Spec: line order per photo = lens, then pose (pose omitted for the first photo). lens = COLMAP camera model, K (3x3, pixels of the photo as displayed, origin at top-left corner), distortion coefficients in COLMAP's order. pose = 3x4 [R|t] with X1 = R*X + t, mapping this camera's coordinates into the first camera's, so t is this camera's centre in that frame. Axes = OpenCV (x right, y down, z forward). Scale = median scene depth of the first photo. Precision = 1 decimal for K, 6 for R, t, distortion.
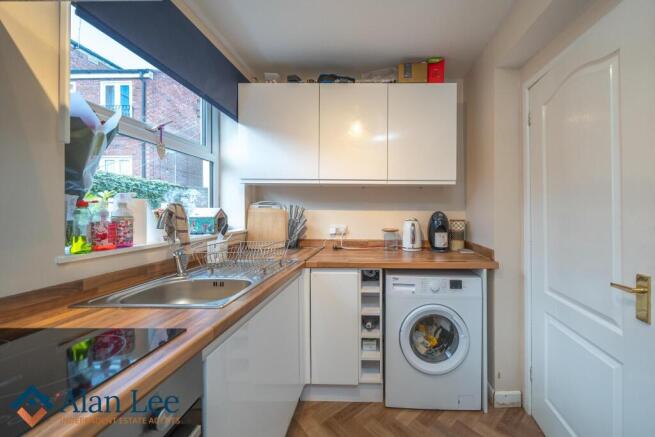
lens RADIAL K [[234.1, 0, 327.5], [0, 234.1, 205.7], [0, 0, 1]] dist [0.000317, 0.000018]
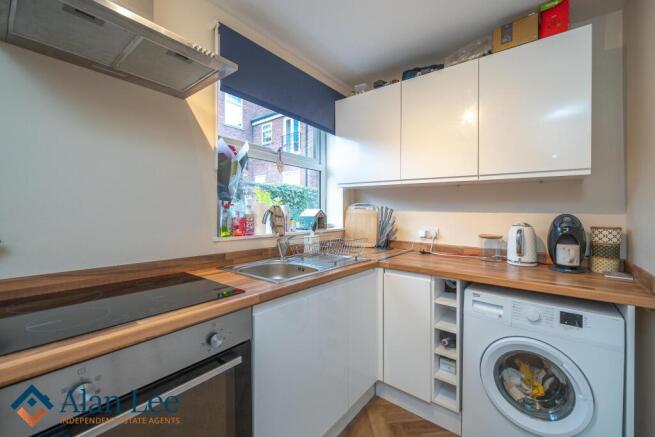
lens RADIAL K [[229.1, 0, 327.4], [0, 229.1, 207.7], [0, 0, 1]] dist [-0.001377, -0.000107]
pose [[0.840728, -0.002270, -0.541453, 0.255050], [0.003137, 0.999995, 0.000678, 0.002639], [0.541448, -0.002269, 0.840731, 0.033302]]
